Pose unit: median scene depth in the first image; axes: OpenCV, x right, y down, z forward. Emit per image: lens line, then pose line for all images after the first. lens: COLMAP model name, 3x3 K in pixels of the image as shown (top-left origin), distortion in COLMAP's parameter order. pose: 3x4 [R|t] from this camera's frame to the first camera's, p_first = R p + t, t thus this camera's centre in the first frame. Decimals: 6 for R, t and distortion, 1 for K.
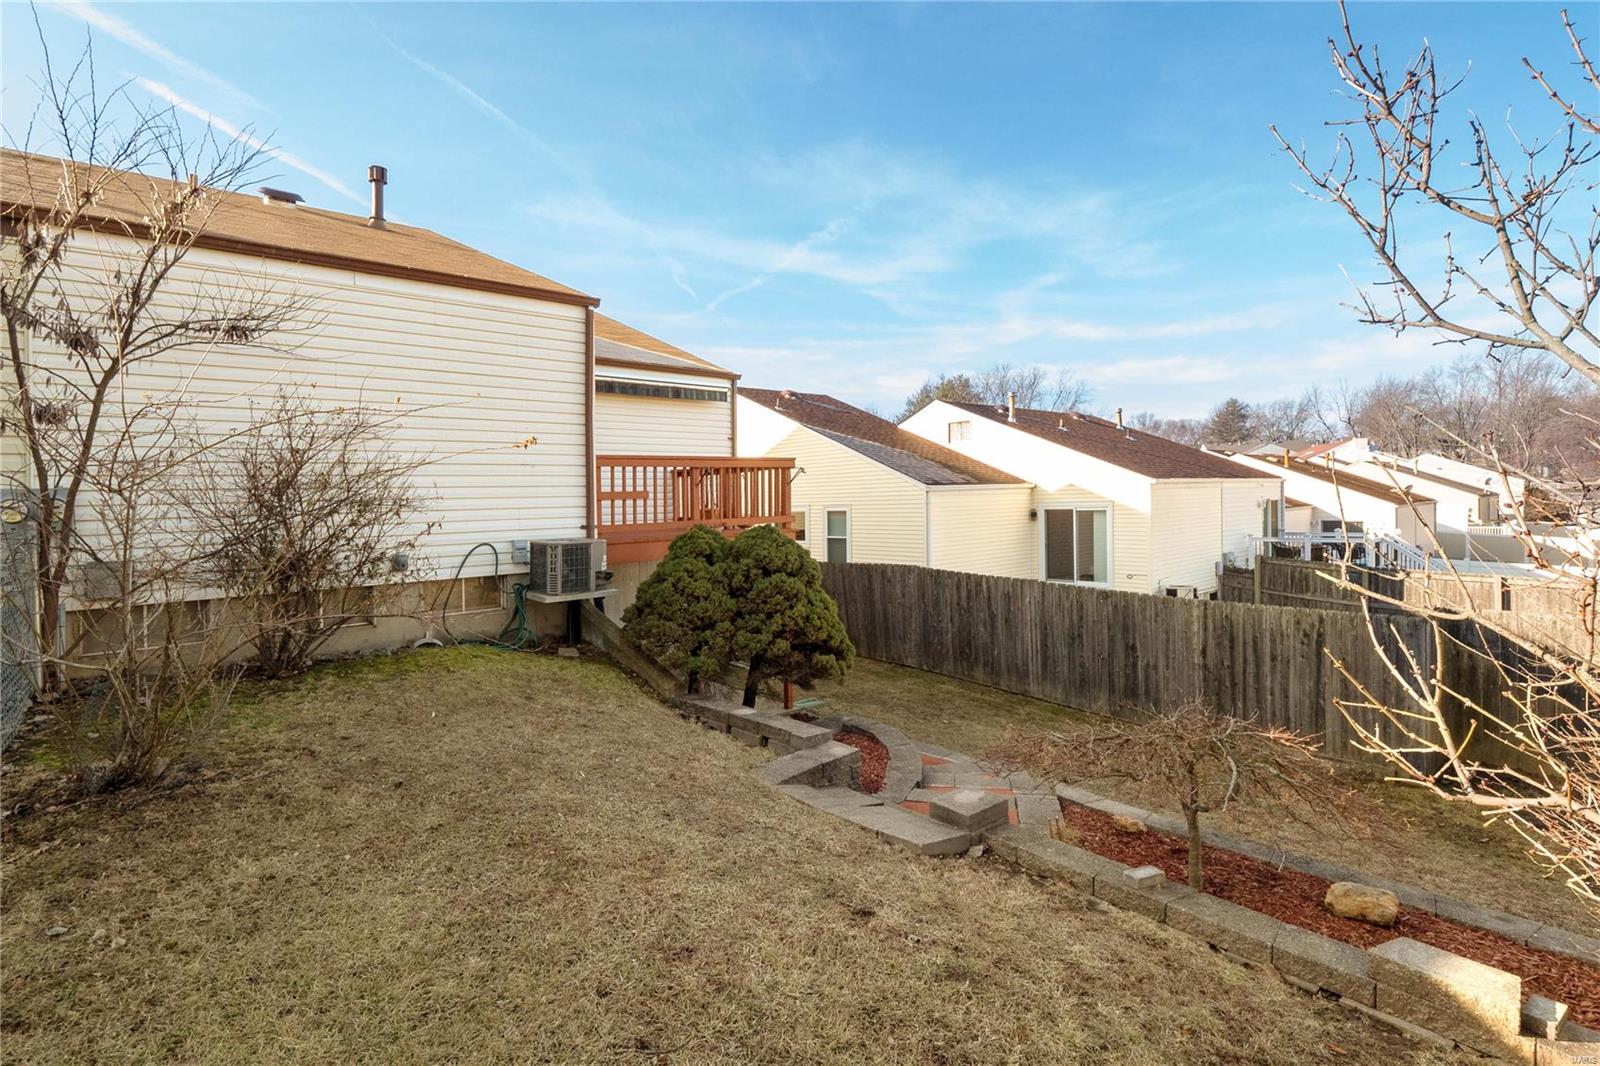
lens RADIAL K [[762.1, 0, 791.9], [0, 762.1, 500.2], [0, 0, 1]] dist [-0.011661, -0.000414]
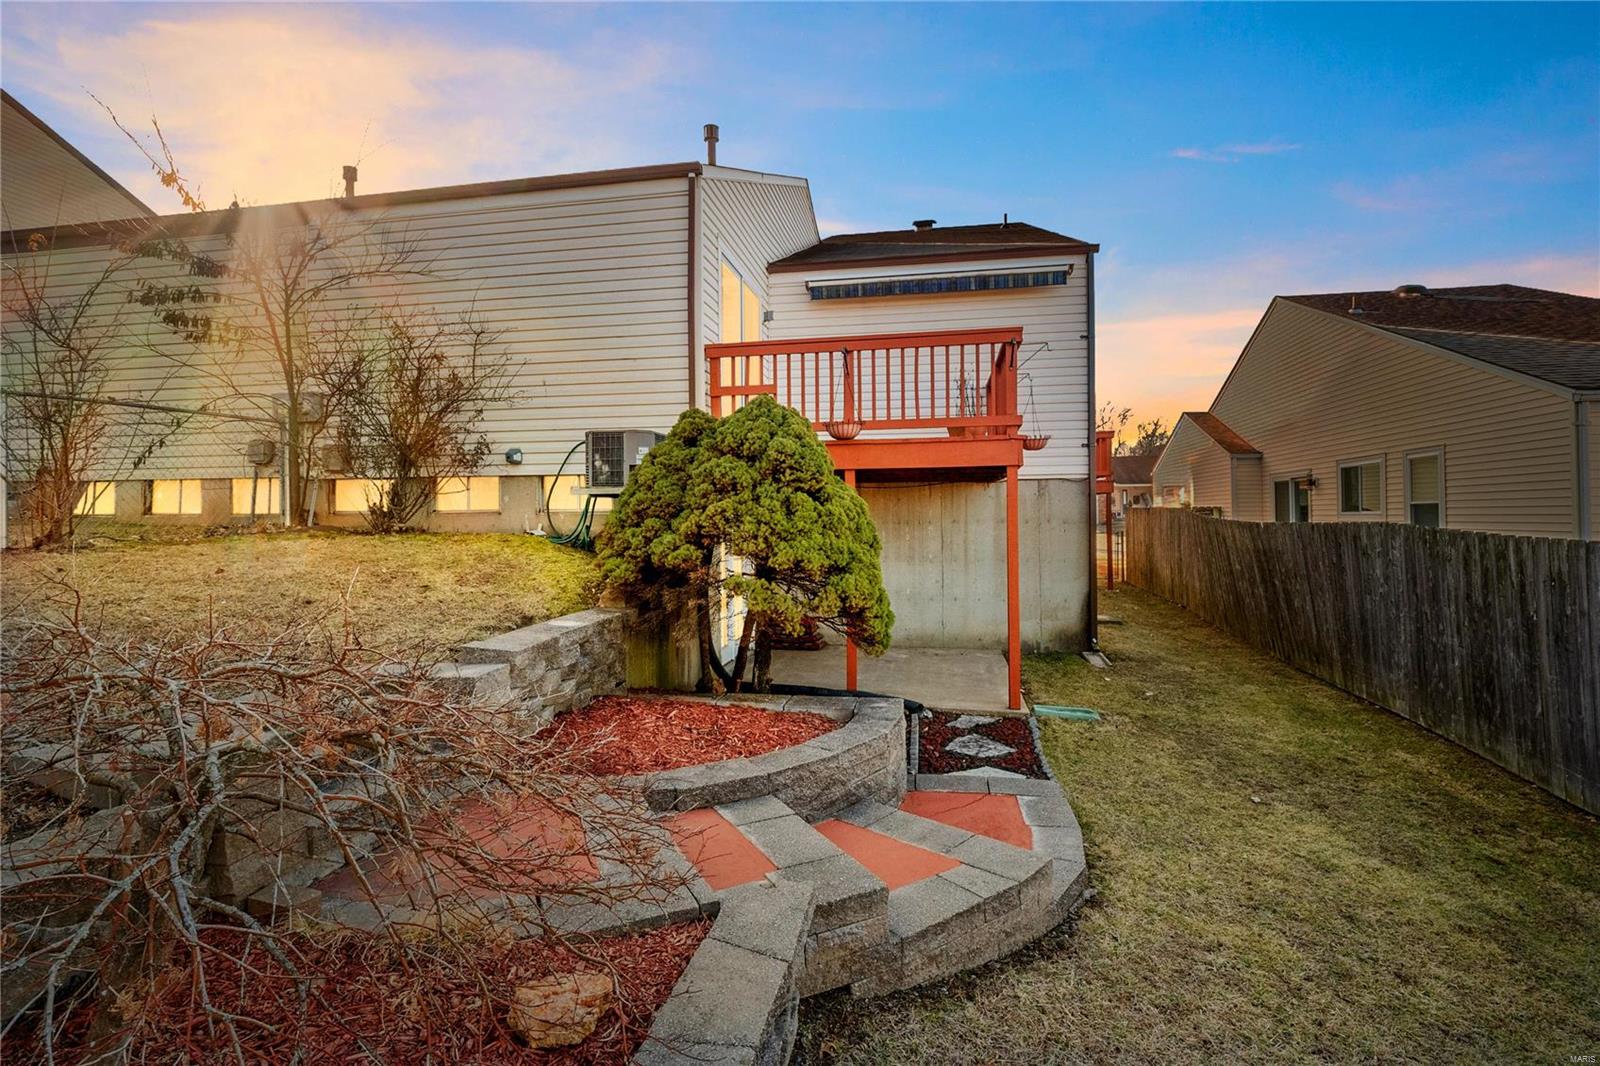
lens RADIAL K [[762.1, 0, 791.9], [0, 762.1, 500.2], [0, 0, 1]] dist [-0.011661, -0.000414]
pose [[0.611308, 0.006725, -0.791364, 0.334391], [-0.013653, 0.999905, -0.002050, 0.081453], [0.791275, 0.012058, 0.611342, 0.369904]]
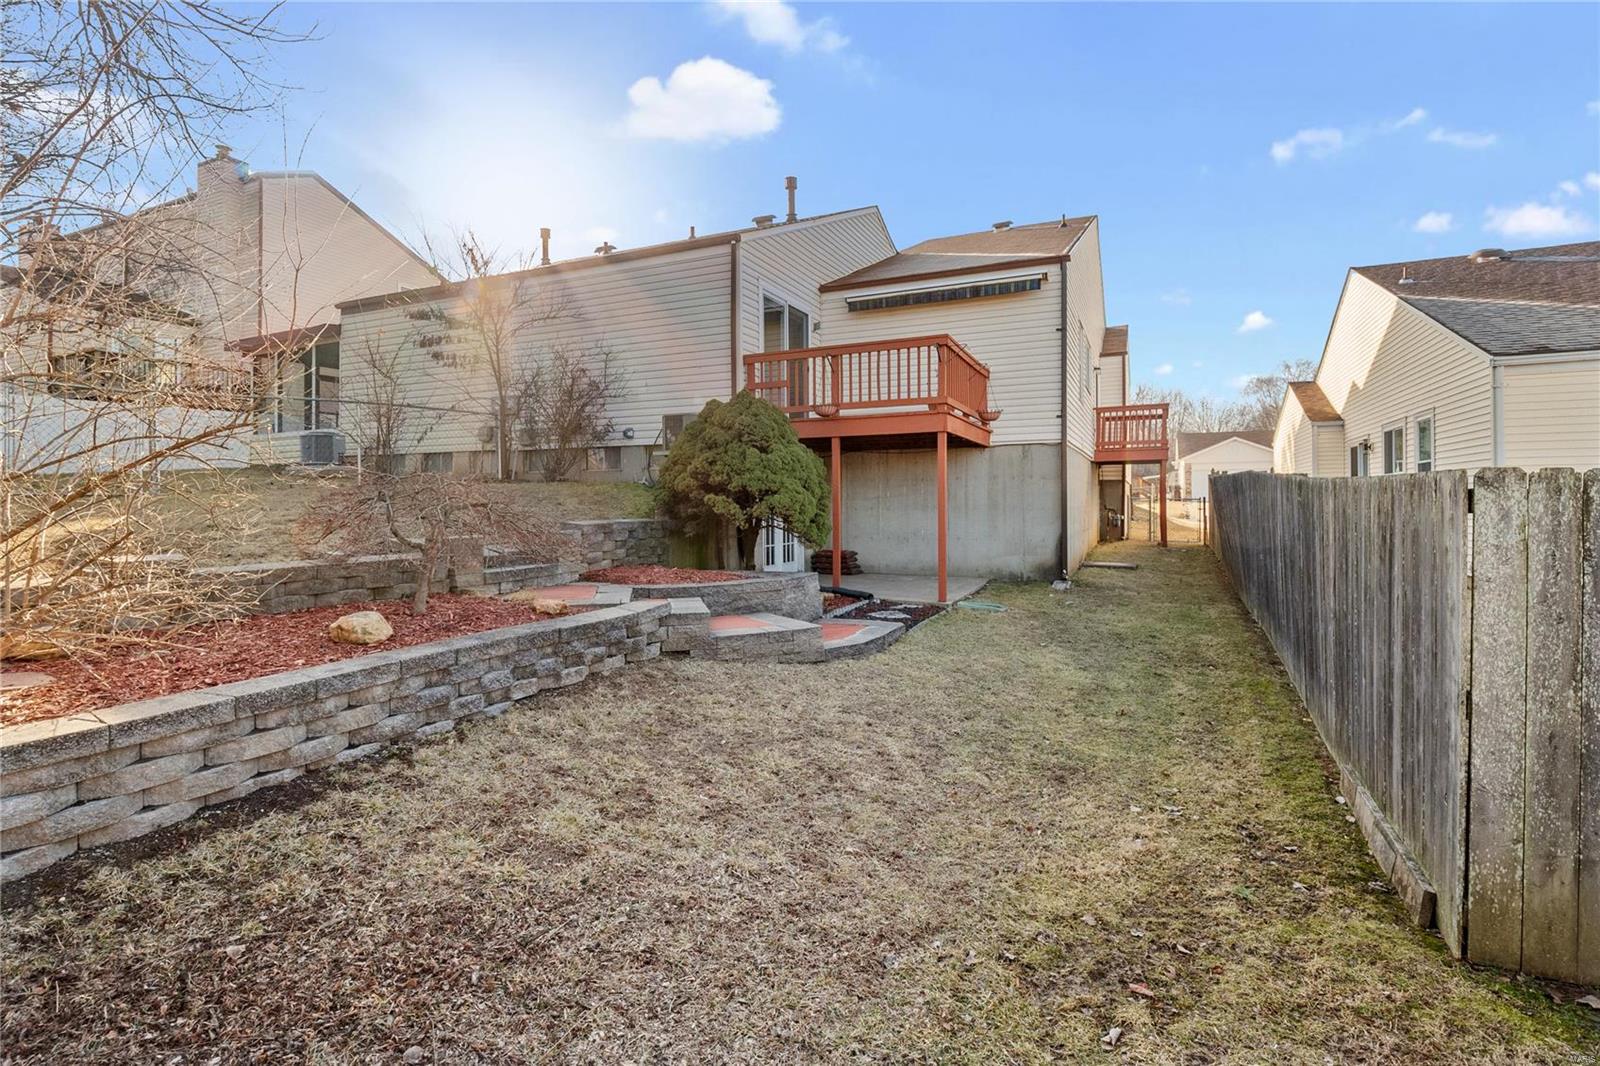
lens RADIAL K [[762.1, 0, 791.9], [0, 762.1, 500.2], [0, 0, 1]] dist [-0.011661, -0.000414]
pose [[0.395872, 0.025157, -0.917961, 0.655076], [-0.009792, 0.999683, 0.023174, 0.106814], [0.918253, -0.000185, 0.395993, 0.379501]]
